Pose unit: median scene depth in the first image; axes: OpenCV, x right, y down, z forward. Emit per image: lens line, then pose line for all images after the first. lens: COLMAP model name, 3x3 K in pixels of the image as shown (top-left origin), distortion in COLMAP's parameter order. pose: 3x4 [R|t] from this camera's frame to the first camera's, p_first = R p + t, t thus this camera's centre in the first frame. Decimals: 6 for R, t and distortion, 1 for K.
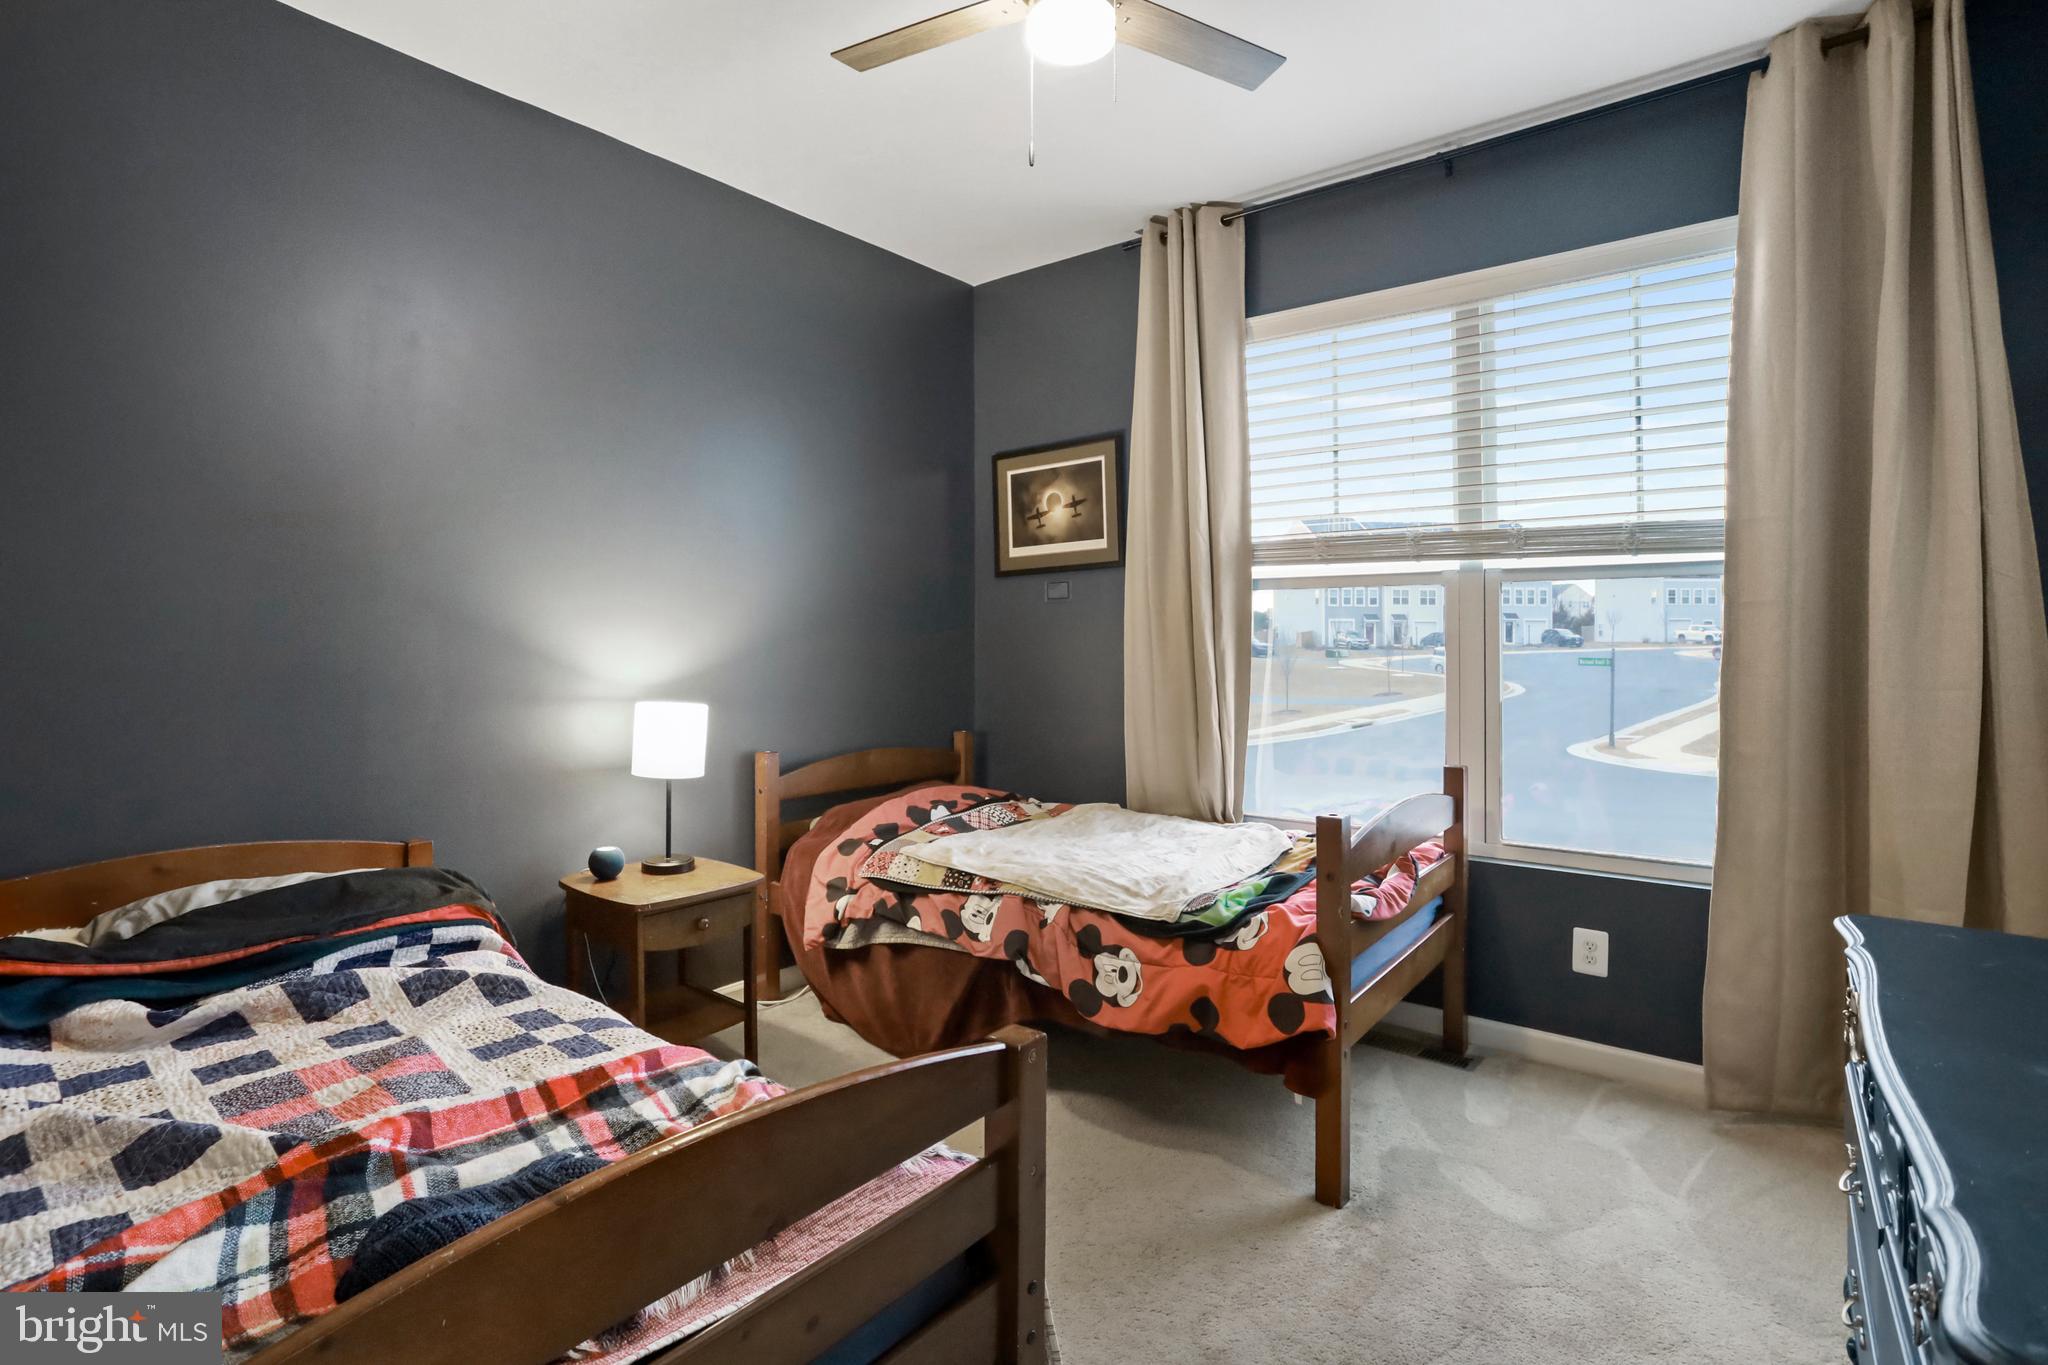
lens RADIAL K [[999.8, 0, 1024.5], [0, 999.8, 661.7], [0, 0, 1]] dist [-0.058867, 0.034140]
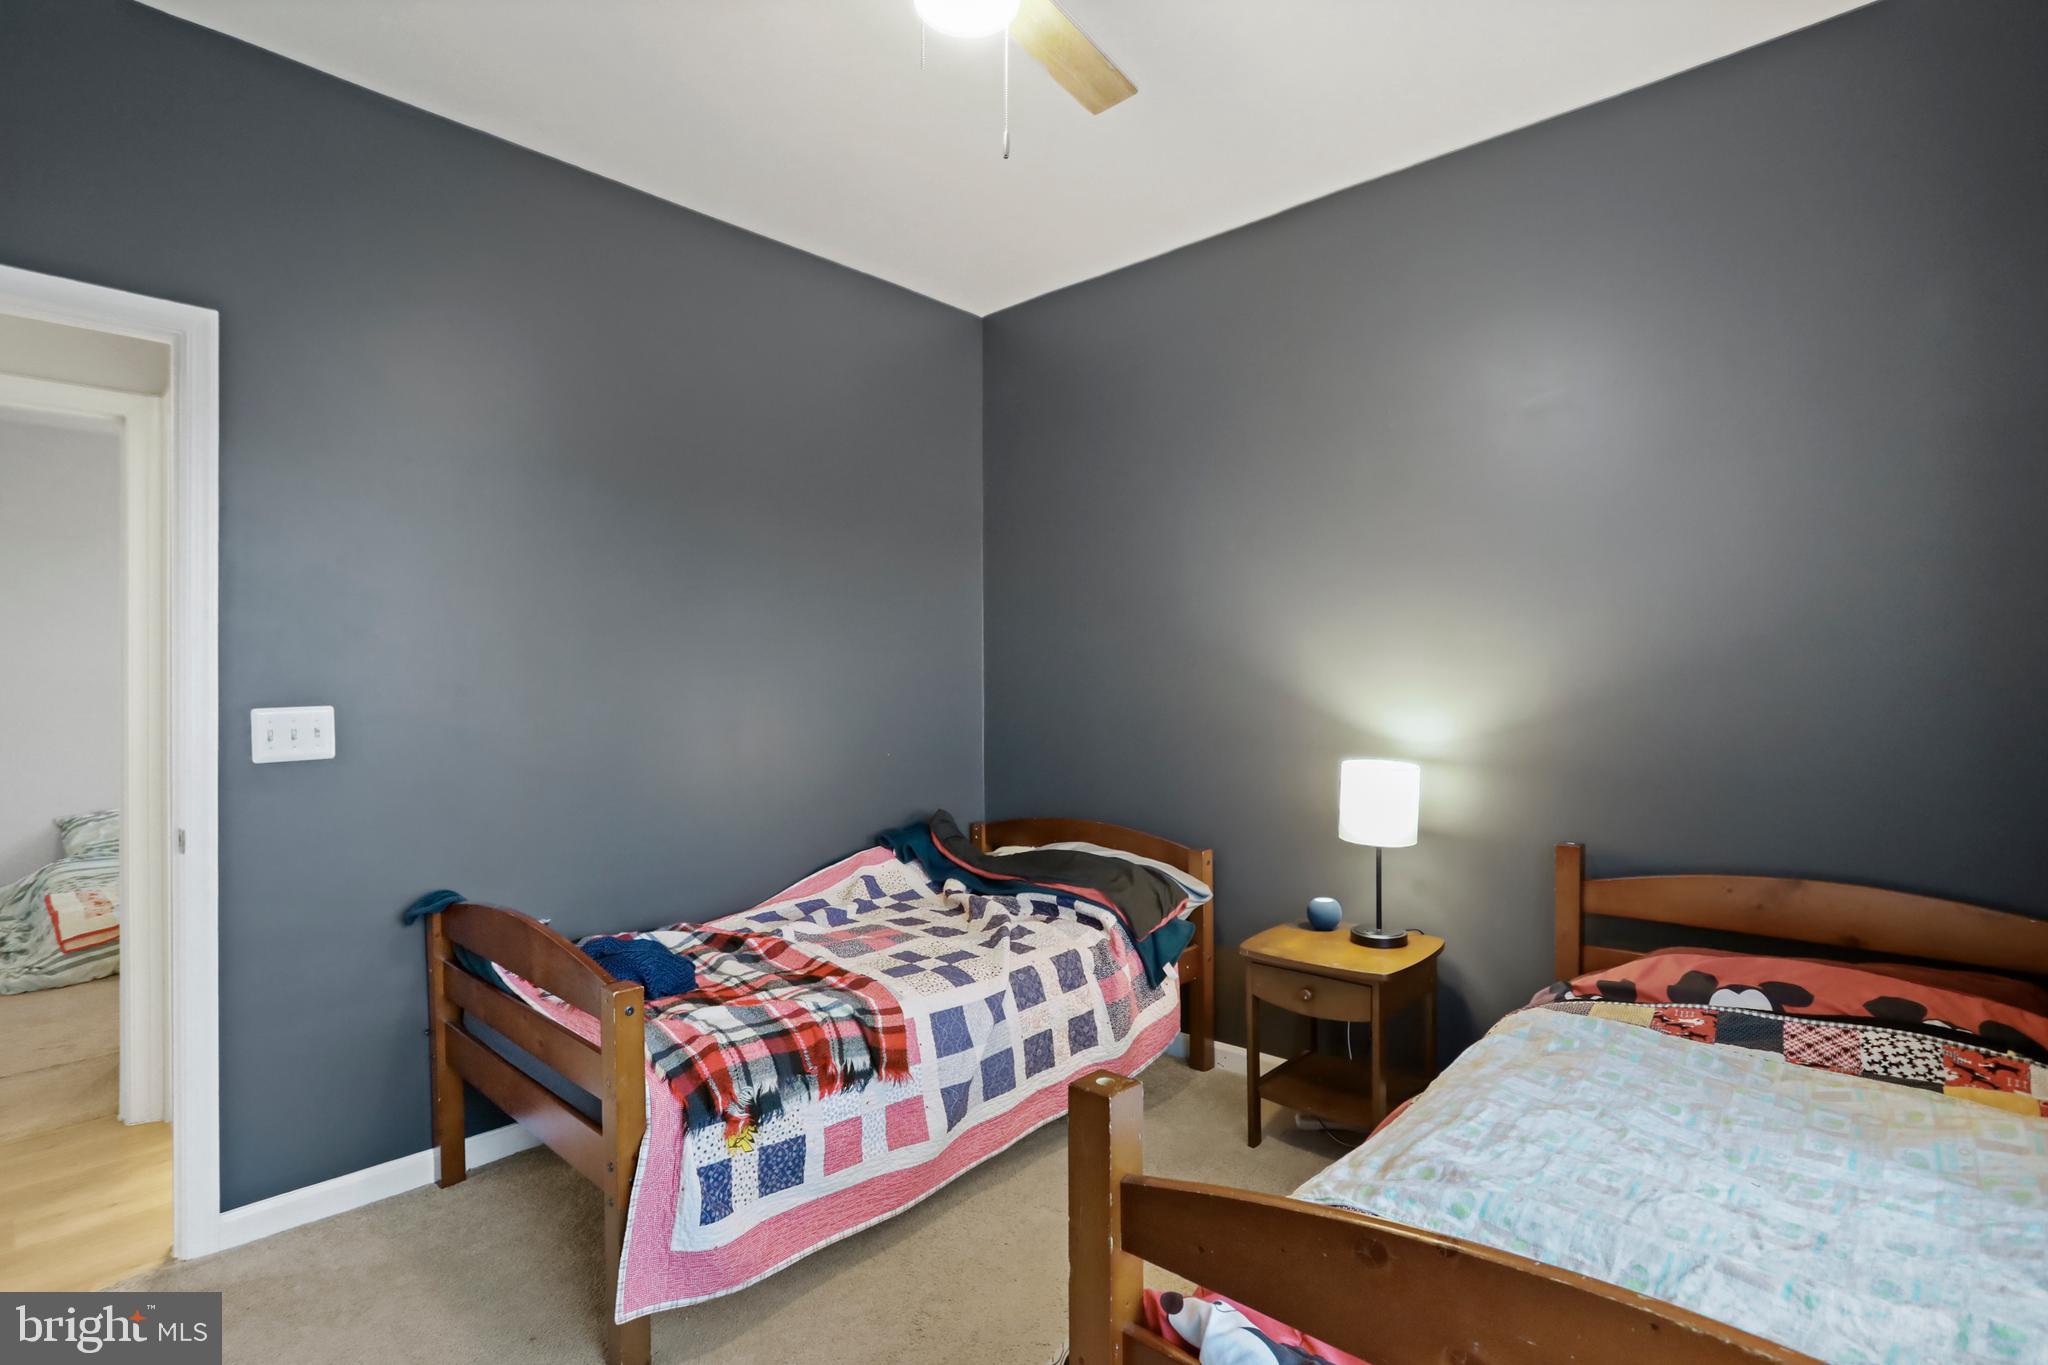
lens RADIAL K [[999.8, 0, 1024.5], [0, 999.8, 661.7], [0, 0, 1]] dist [-0.058867, 0.034140]
pose [[-0.105028, -0.017418, -0.994317, 0.860390], [-0.021420, 0.999654, -0.015249, -0.046818], [0.994238, 0.019697, -0.105365, 1.116360]]
